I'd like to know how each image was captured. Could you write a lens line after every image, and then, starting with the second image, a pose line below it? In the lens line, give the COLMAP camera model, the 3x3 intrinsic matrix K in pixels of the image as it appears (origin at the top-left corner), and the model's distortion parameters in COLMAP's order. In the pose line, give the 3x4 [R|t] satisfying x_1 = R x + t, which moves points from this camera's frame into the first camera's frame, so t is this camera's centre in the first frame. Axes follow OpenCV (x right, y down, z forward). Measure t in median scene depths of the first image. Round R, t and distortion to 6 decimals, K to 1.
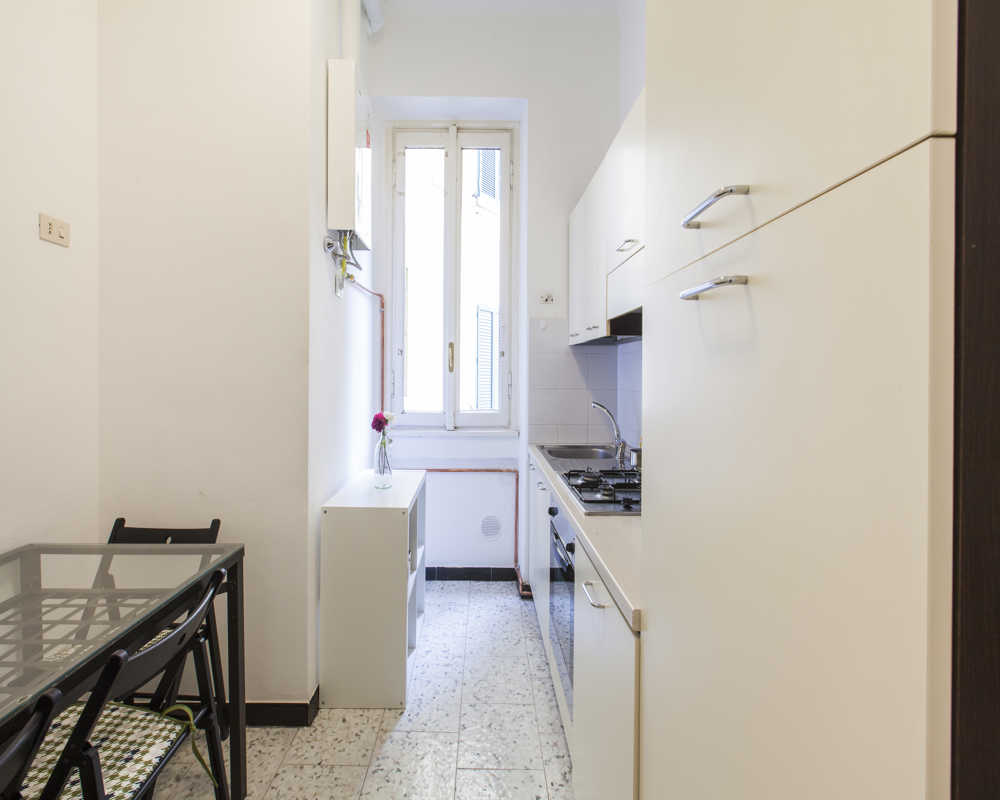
lens RADIAL K [[447.3, 0, 495.8], [0, 447.3, 375.6], [0, 0, 1]] dist [-0.013981, 0.000159]
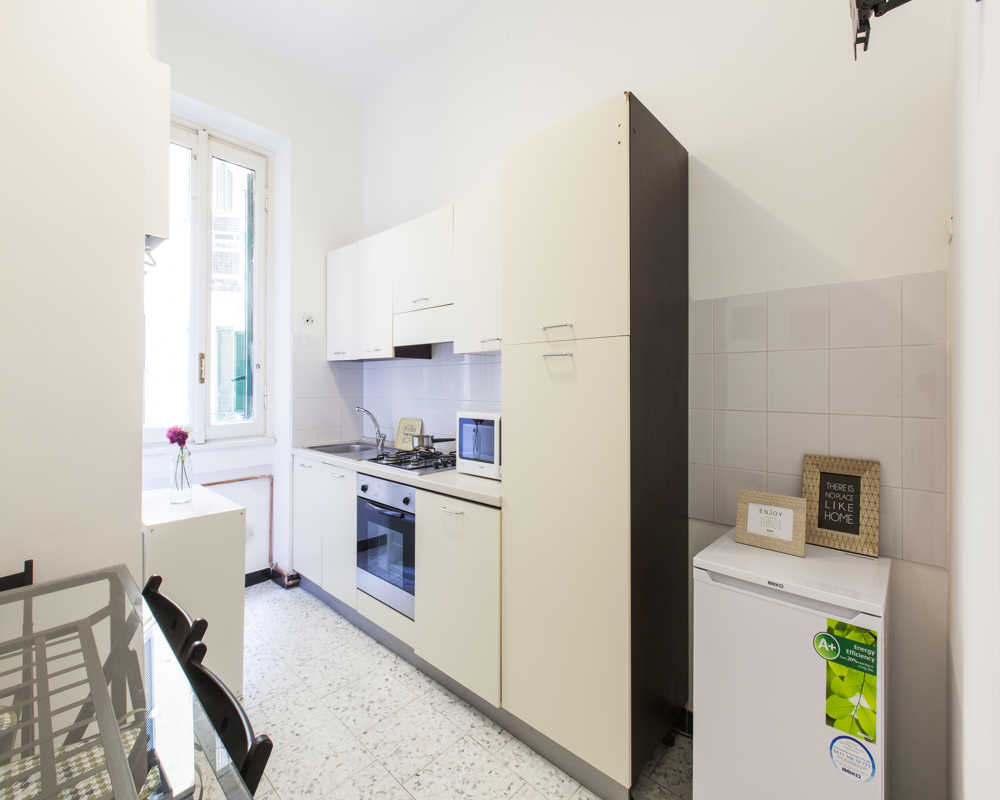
lens RADIAL K [[445.7, 0, 499.4], [0, 445.7, 384.0], [0, 0, 1]] dist [0.001127, 0.000093]
pose [[0.689177, -0.003986, 0.724582, -0.374622], [0.006922, 0.999975, -0.001082, -0.001834], [-0.724560, 0.005761, 0.689187, -0.143567]]
